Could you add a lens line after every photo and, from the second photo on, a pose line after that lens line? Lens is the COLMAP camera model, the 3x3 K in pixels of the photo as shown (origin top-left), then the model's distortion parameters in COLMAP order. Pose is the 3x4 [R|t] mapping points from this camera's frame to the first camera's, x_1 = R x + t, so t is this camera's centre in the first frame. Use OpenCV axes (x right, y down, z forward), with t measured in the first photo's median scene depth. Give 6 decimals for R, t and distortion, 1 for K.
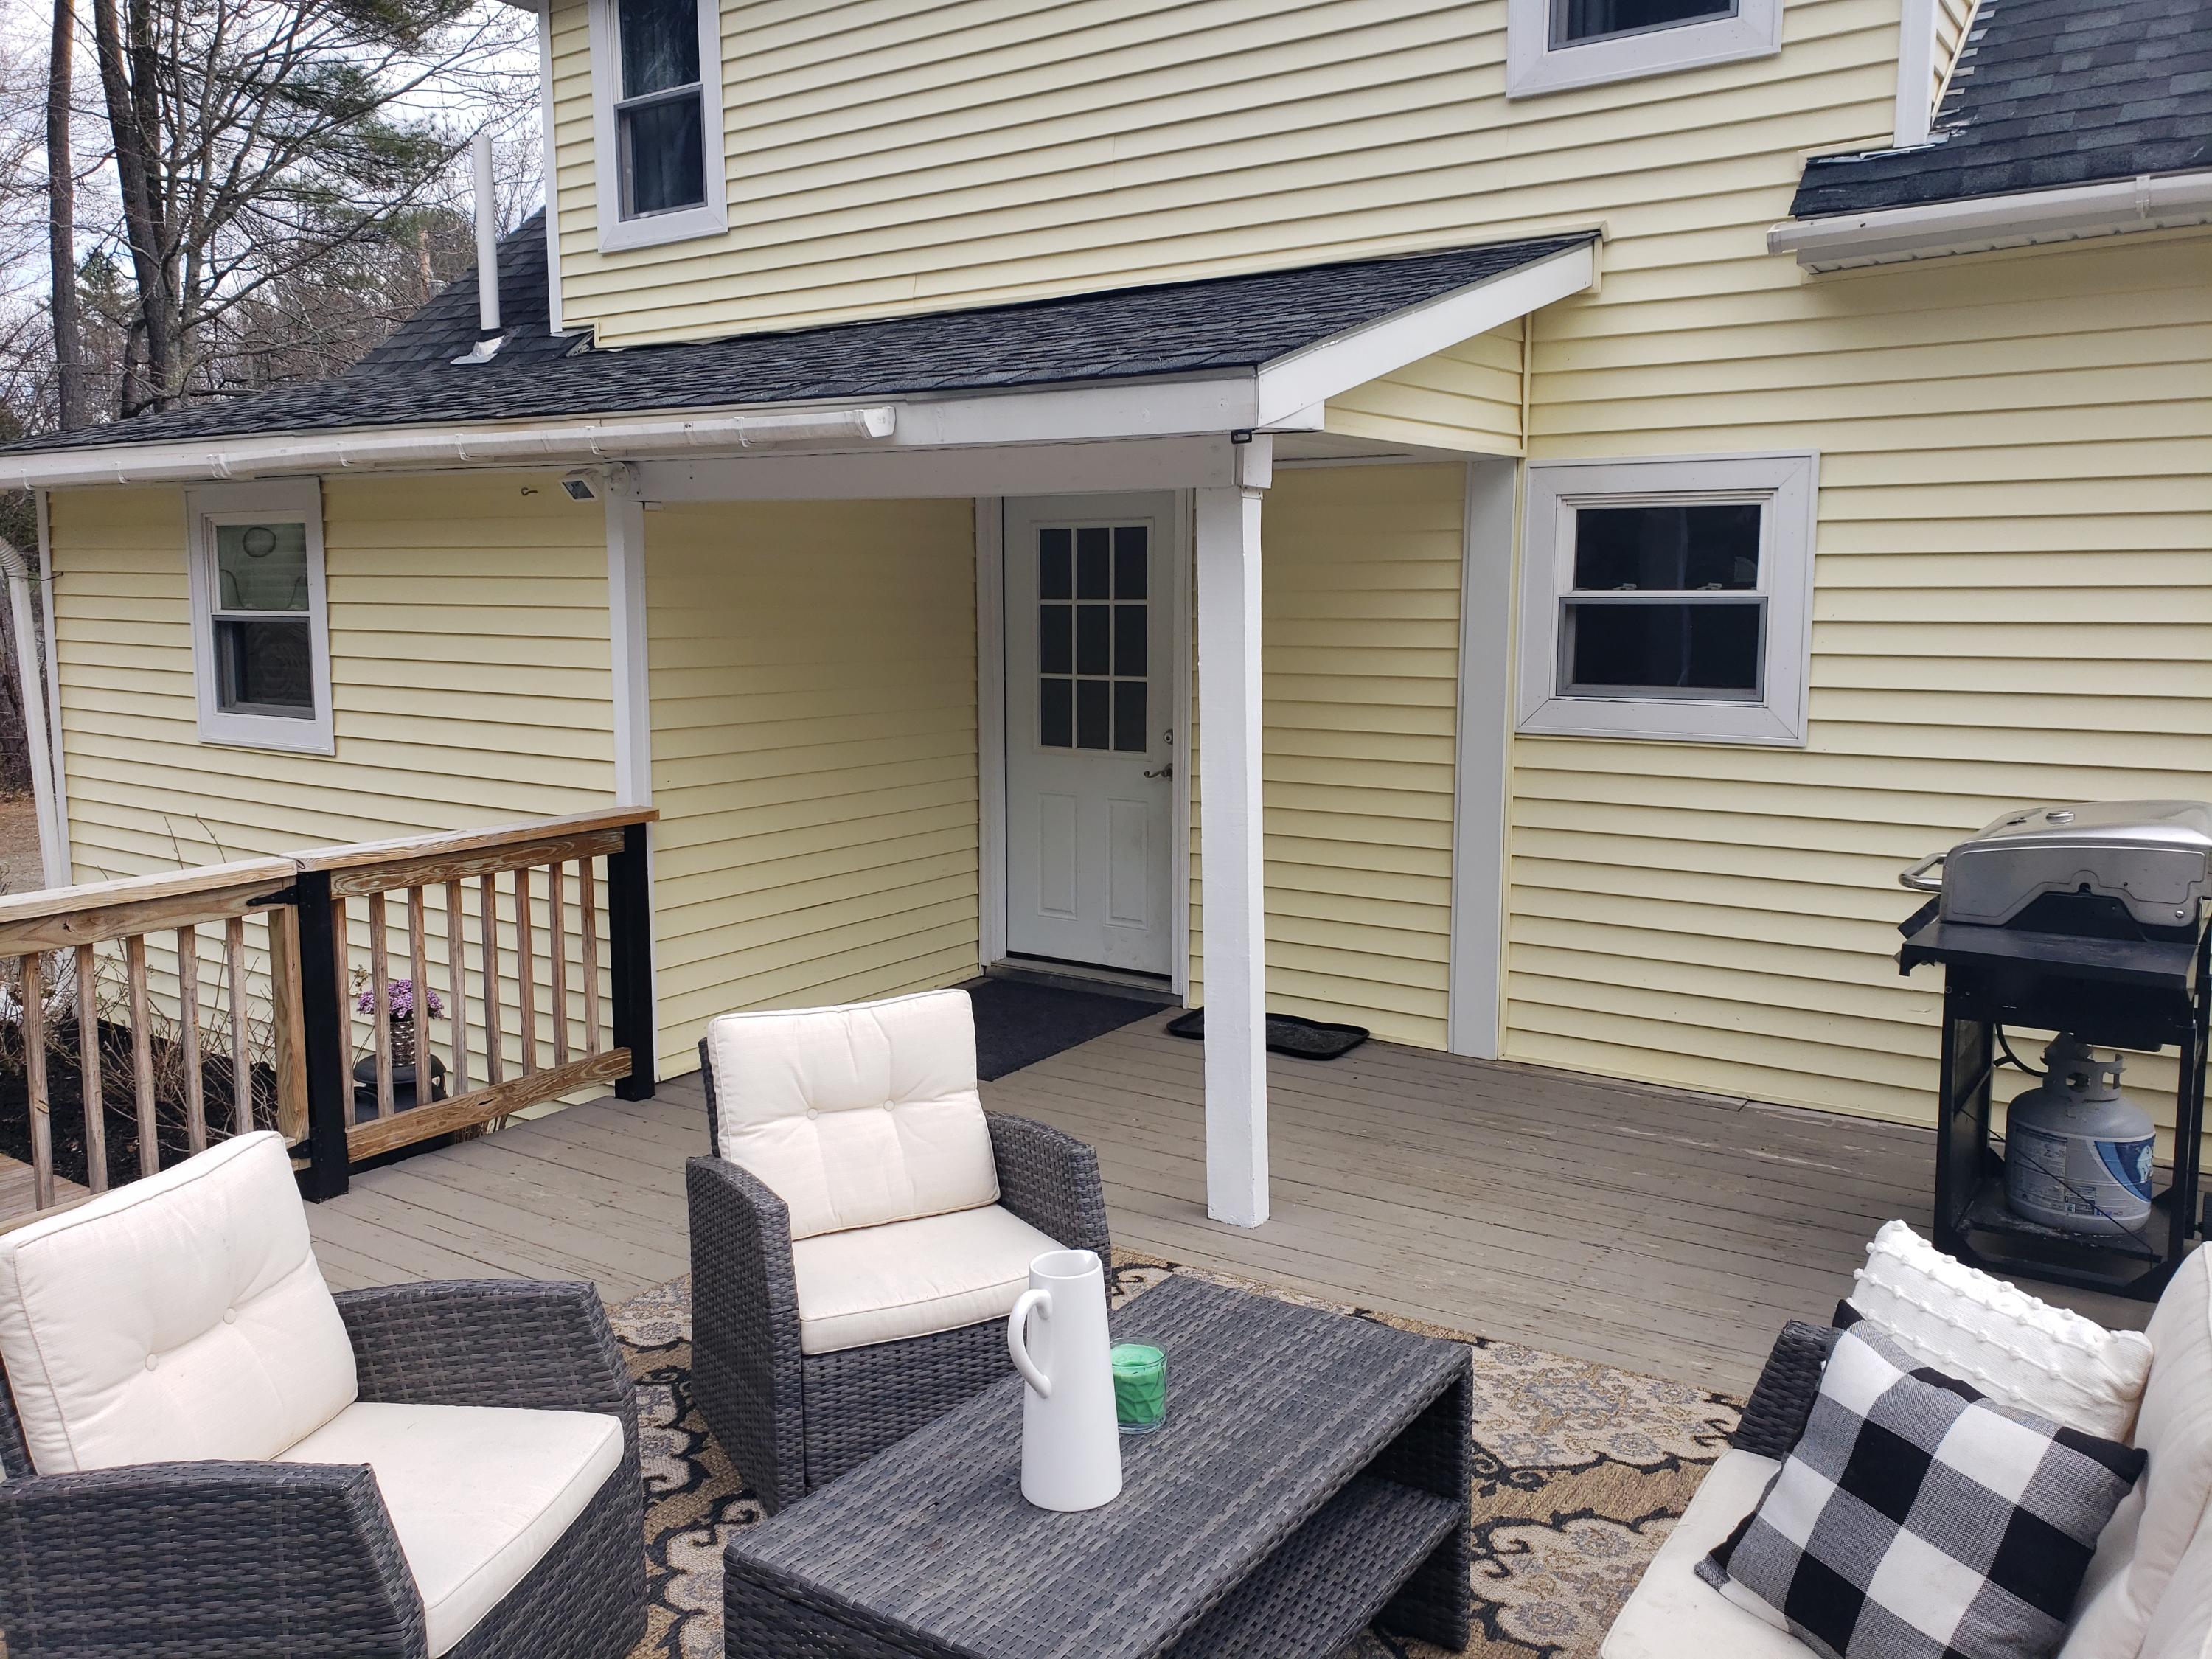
lens RADIAL K [[1739.3, 0, 1106.0], [0, 1739.3, 829.5], [0, 0, 1]] dist [-0.001625, -0.001258]
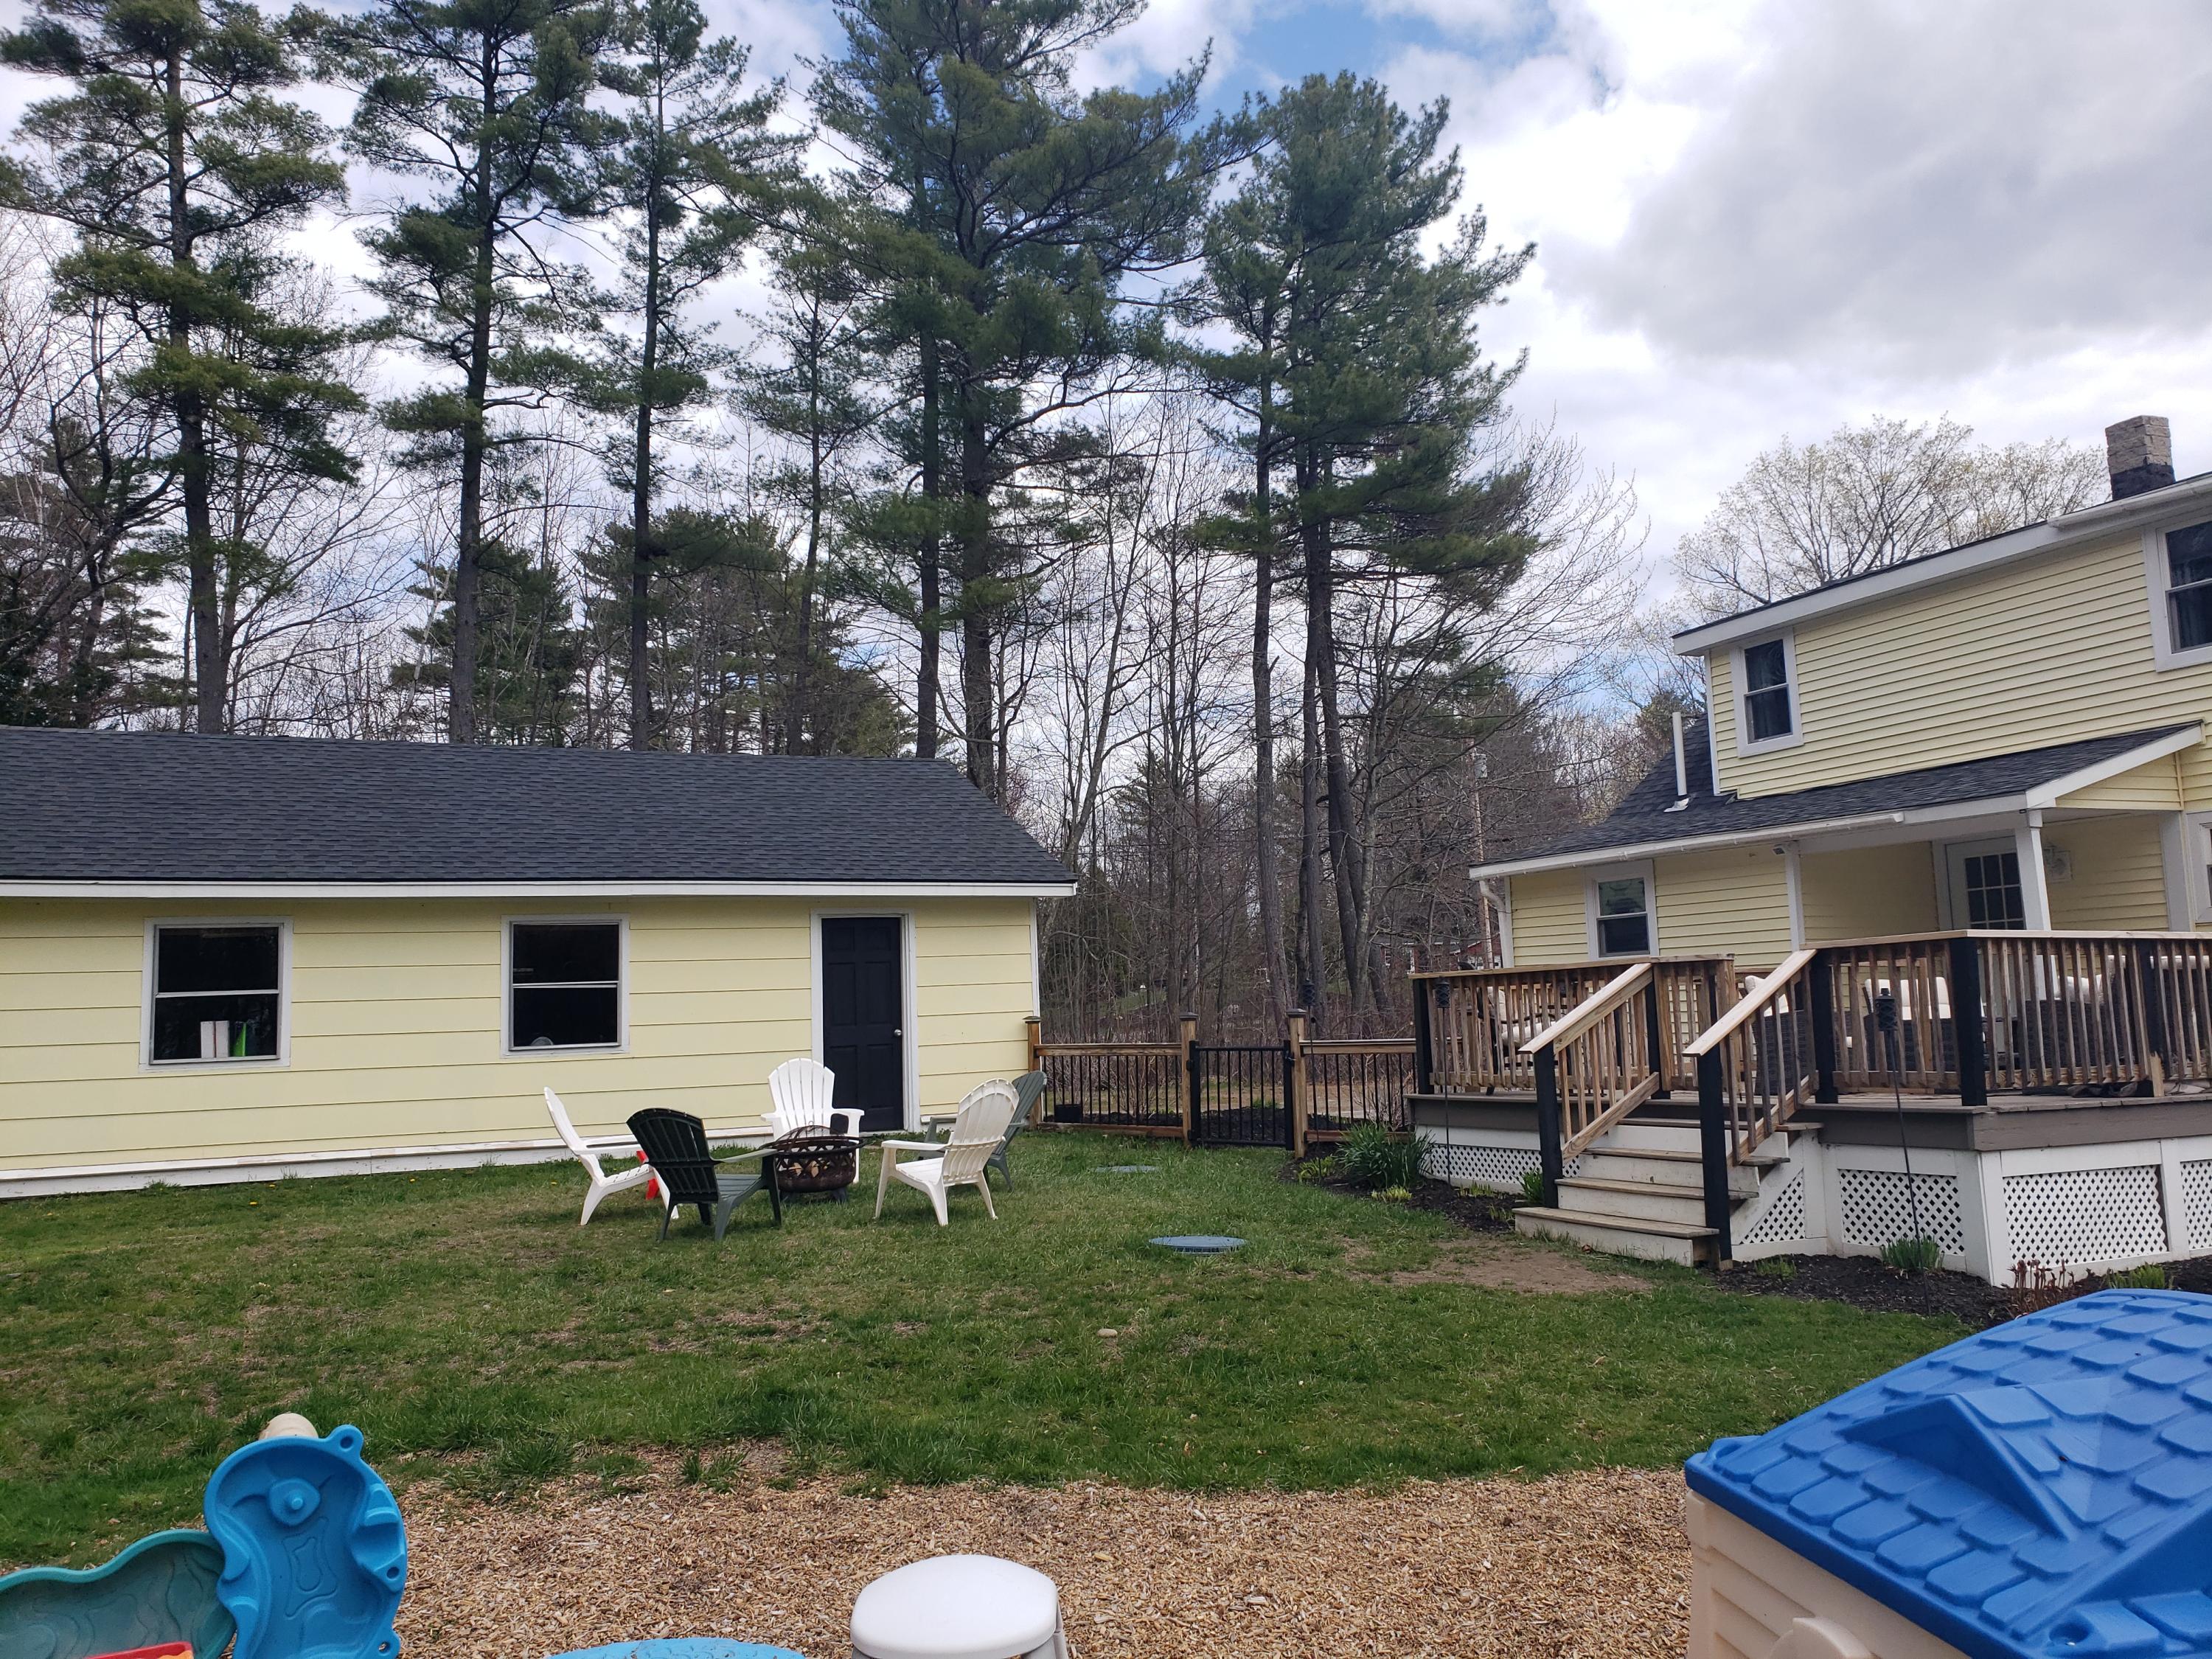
lens RADIAL K [[1681.0, 0, 1106.0], [0, 1681.0, 829.5], [0, 0, 1]] dist [0.006774, 0.004561]
pose [[0.860464, -0.082985, -0.502708, 0.109669], [-0.040770, 0.972269, -0.230283, 0.358303], [0.507878, 0.218646, 0.833219, -1.481330]]
